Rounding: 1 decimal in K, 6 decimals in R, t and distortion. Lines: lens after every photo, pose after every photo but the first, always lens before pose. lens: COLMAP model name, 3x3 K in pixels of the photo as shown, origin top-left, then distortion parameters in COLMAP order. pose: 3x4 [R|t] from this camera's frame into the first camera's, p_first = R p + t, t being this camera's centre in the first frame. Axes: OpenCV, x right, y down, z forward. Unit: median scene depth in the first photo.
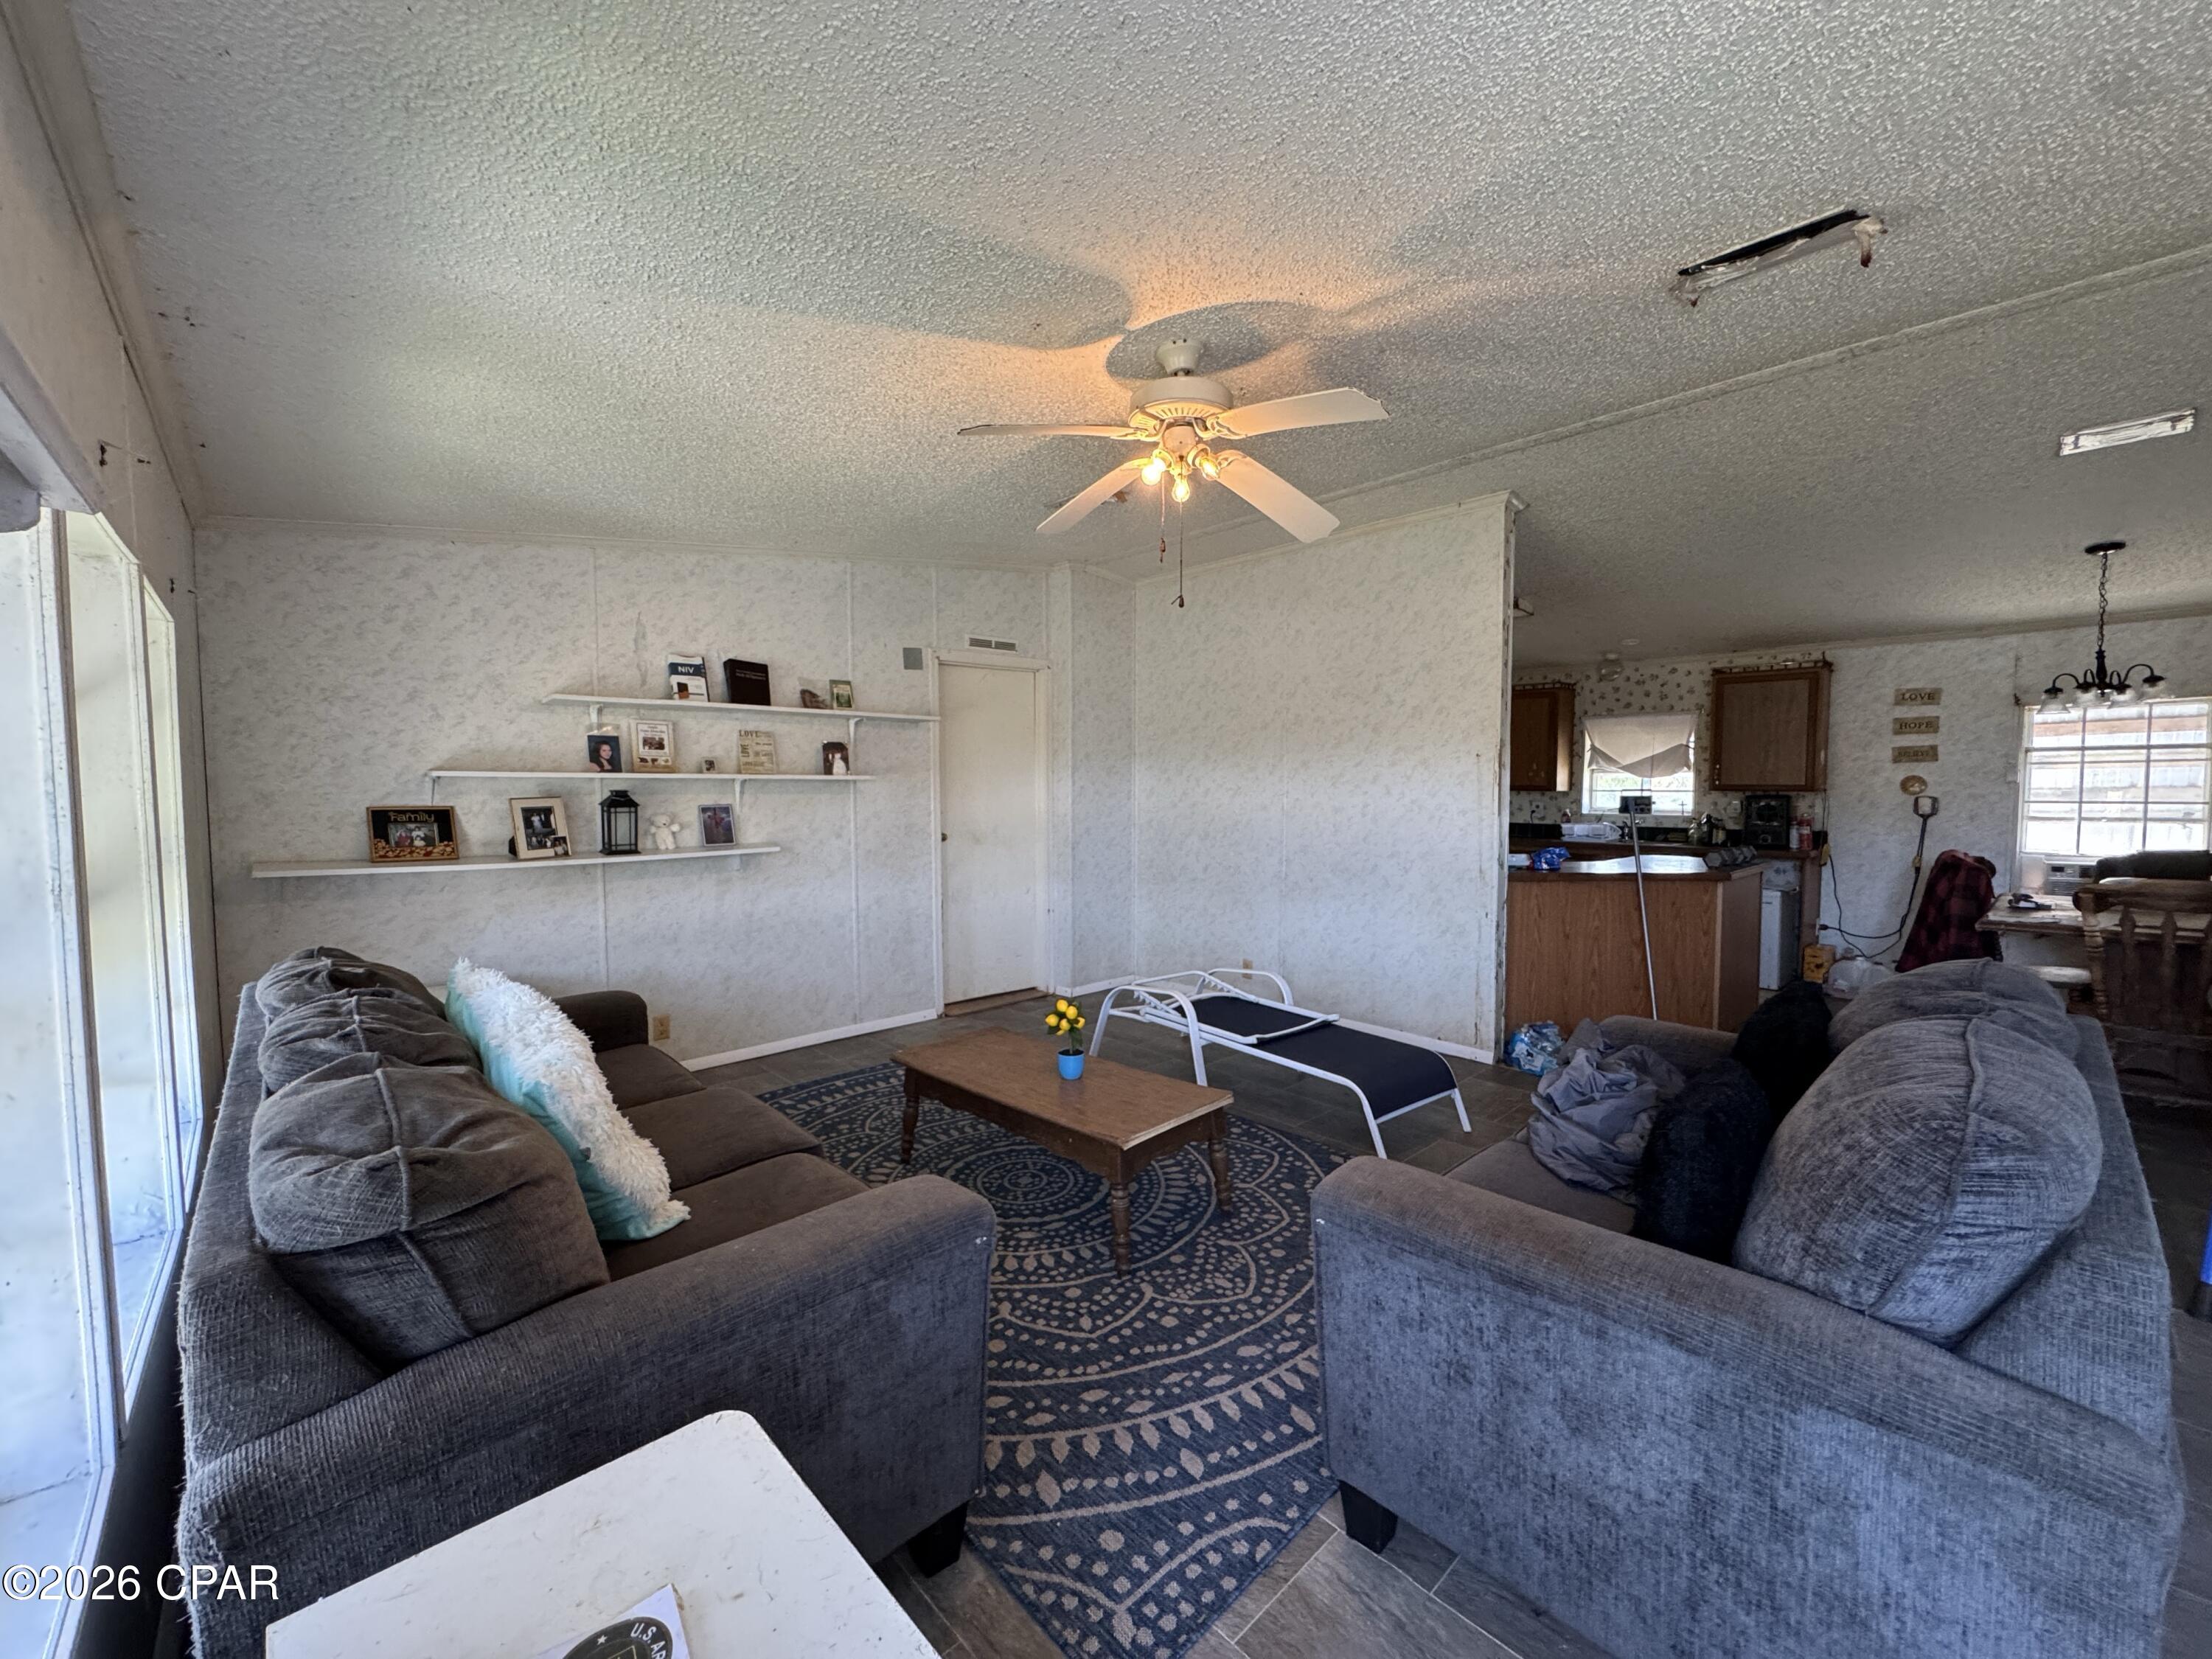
lens RADIAL K [[881.0, 0, 1106.0], [0, 881.0, 829.5], [0, 0, 1]] dist [-0.003205, 0.000170]
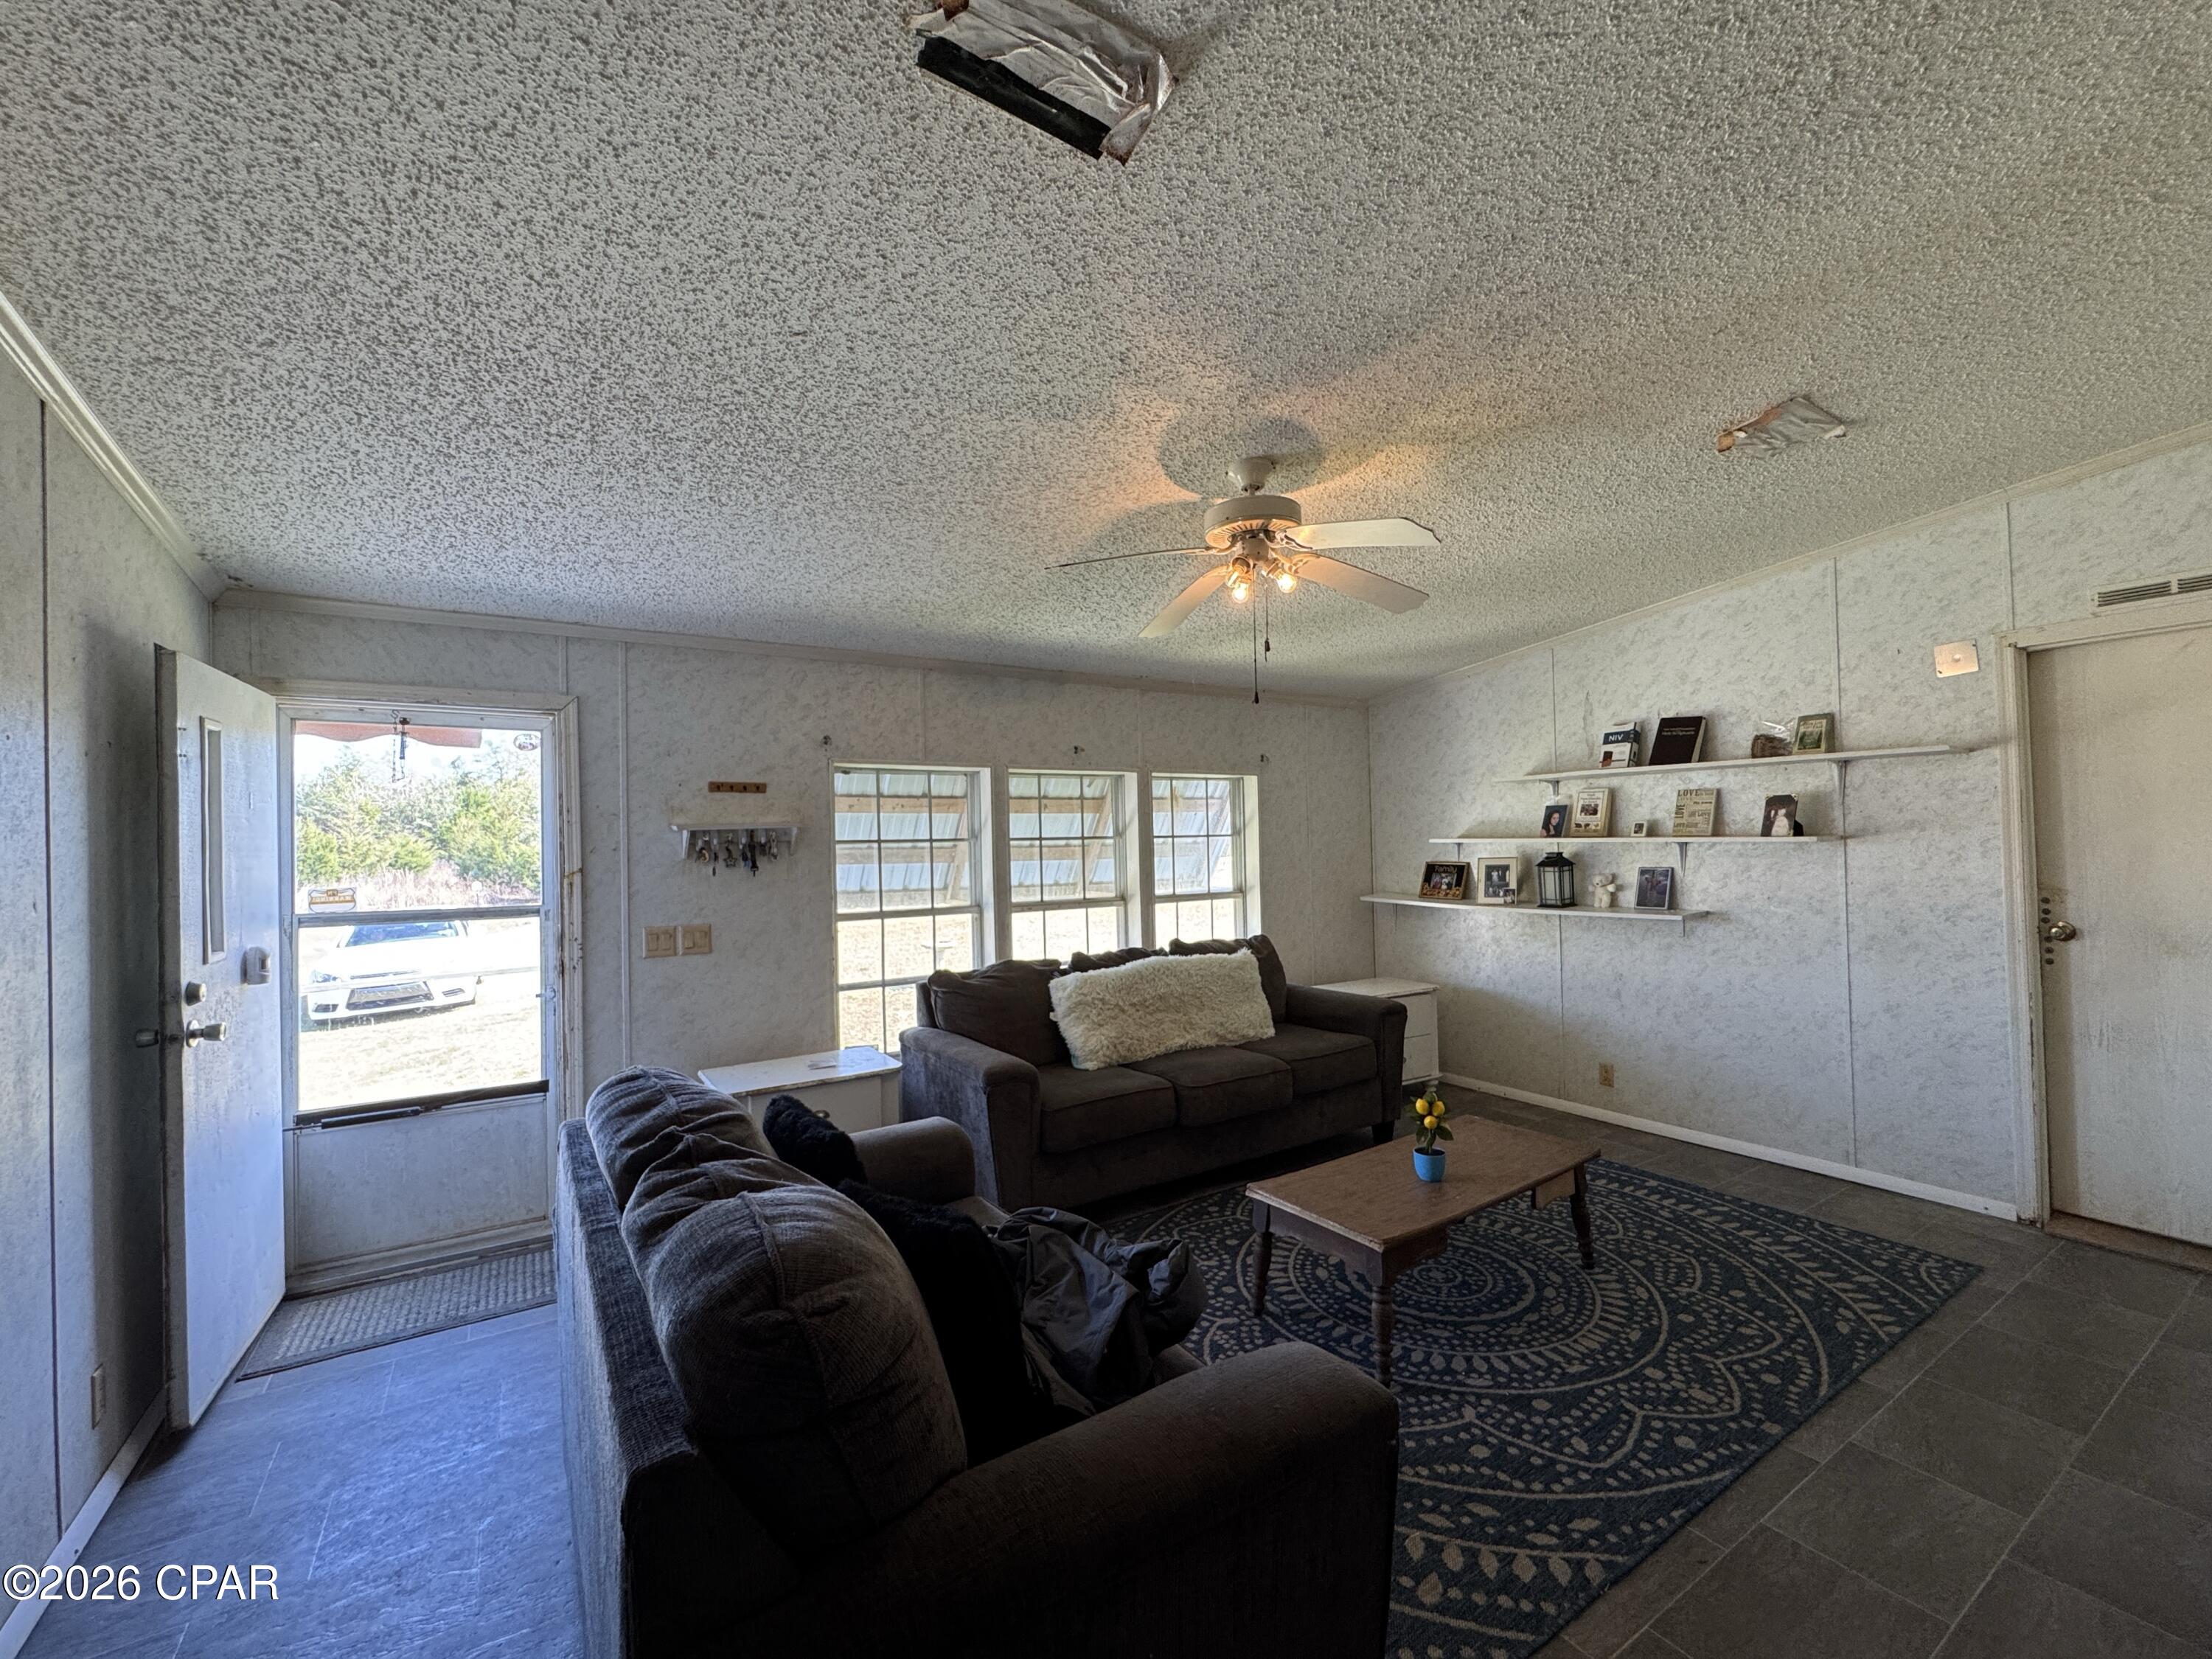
lens RADIAL K [[914.6, 0, 1106.0], [0, 914.6, 829.5], [0, 0, 1]] dist [-0.001265, 0.000102]
pose [[-0.177243, -0.004009, -0.984159, 0.727177], [-0.030049, 0.999548, 0.001340, -0.057518], [0.983708, 0.029810, -0.177283, 0.618454]]
